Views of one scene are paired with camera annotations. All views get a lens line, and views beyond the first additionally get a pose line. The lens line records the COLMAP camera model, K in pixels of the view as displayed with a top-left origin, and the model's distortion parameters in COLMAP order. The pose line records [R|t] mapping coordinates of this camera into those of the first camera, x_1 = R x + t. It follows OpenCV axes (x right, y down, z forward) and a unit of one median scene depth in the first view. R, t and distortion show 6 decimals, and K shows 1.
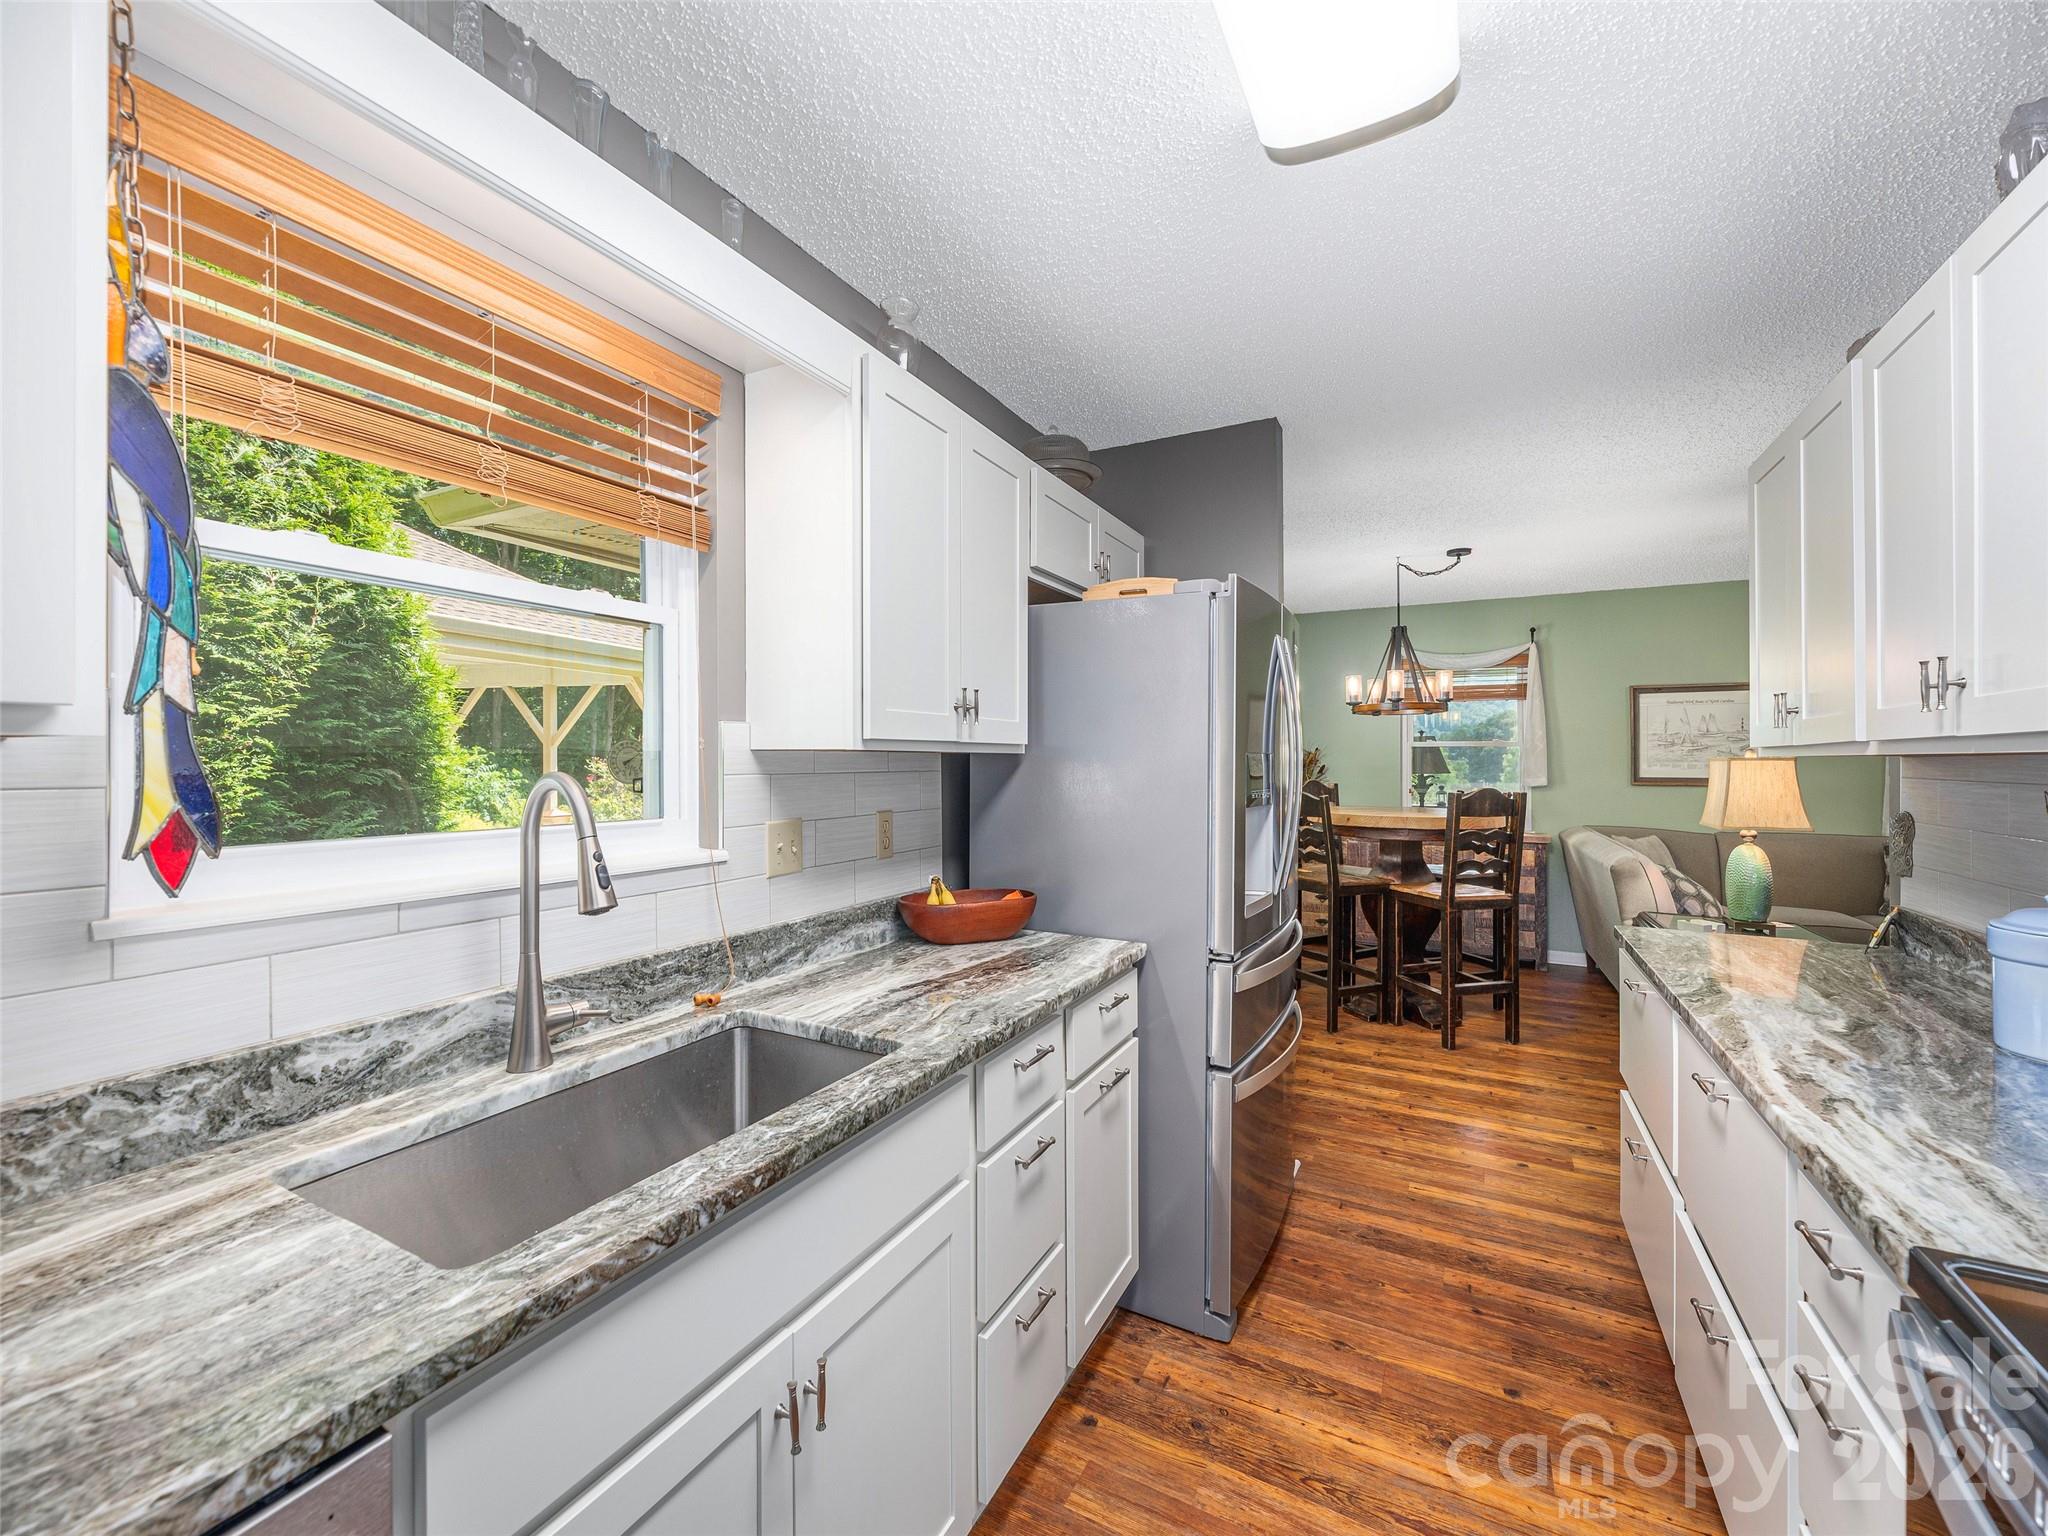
lens RADIAL K [[821.5, 0, 1011.8], [0, 821.5, 757.4], [0, 0, 1]] dist [-0.006111, -0.000337]
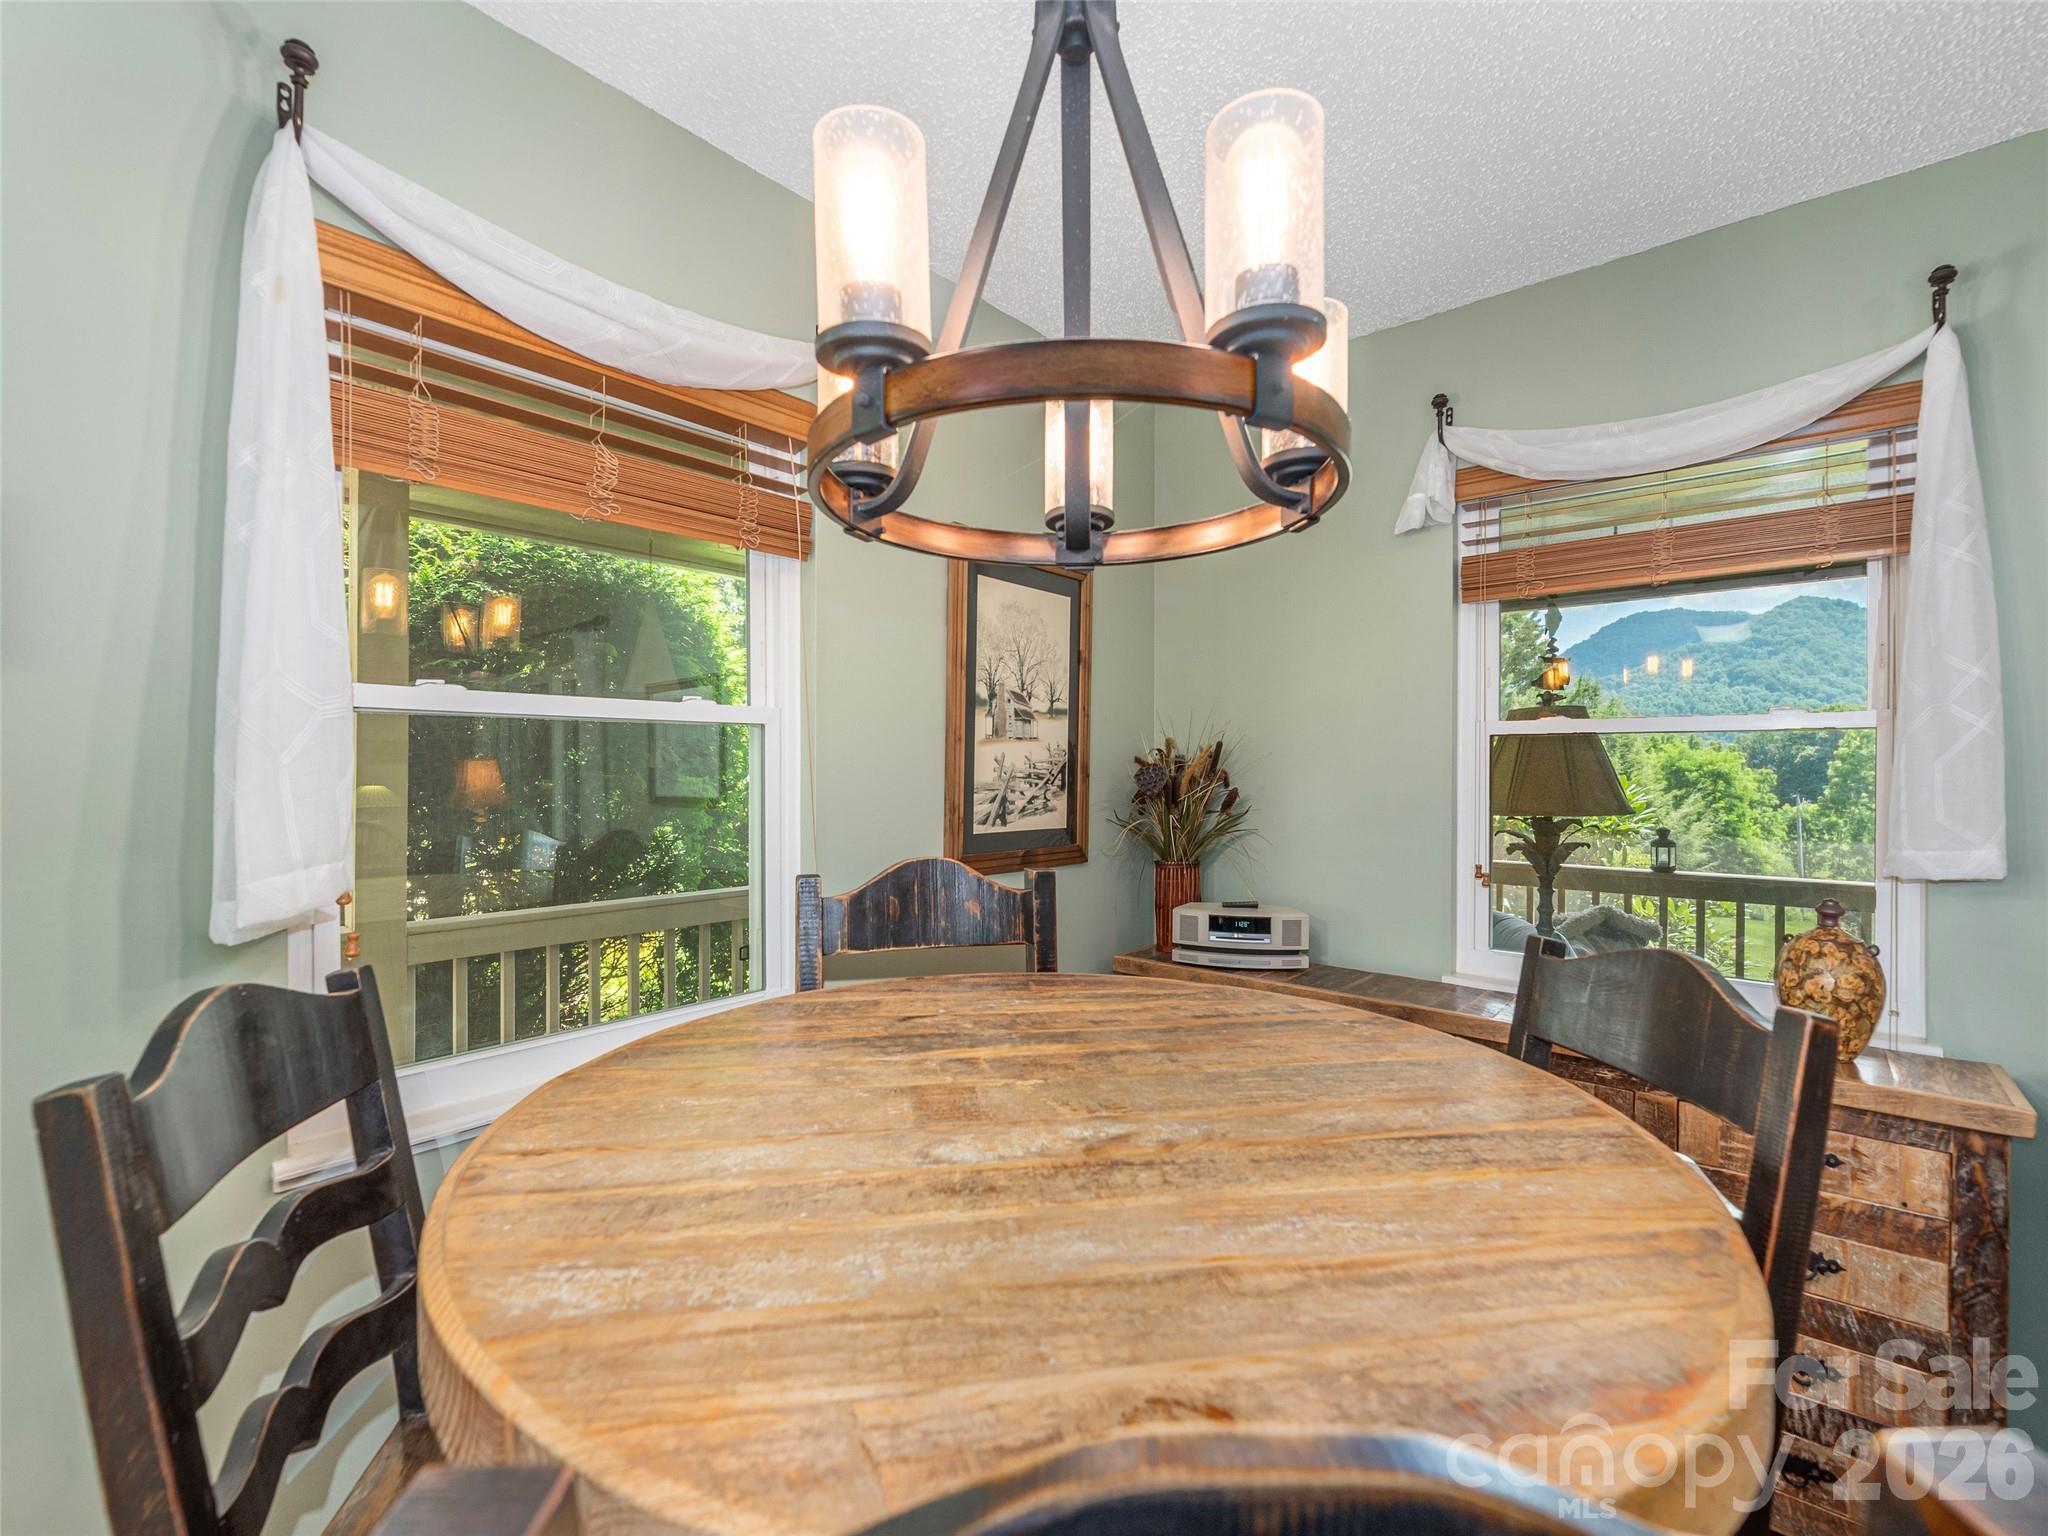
lens RADIAL K [[886.4, 0, 1019.4], [0, 886.4, 776.4], [0, 0, 1]] dist [-0.002092, -0.000385]
pose [[0.977082, 0.001008, -0.212862, 0.446397], [0.001782, 0.999915, 0.012914, -0.001129], [0.212857, -0.012998, 0.976997, 0.721354]]
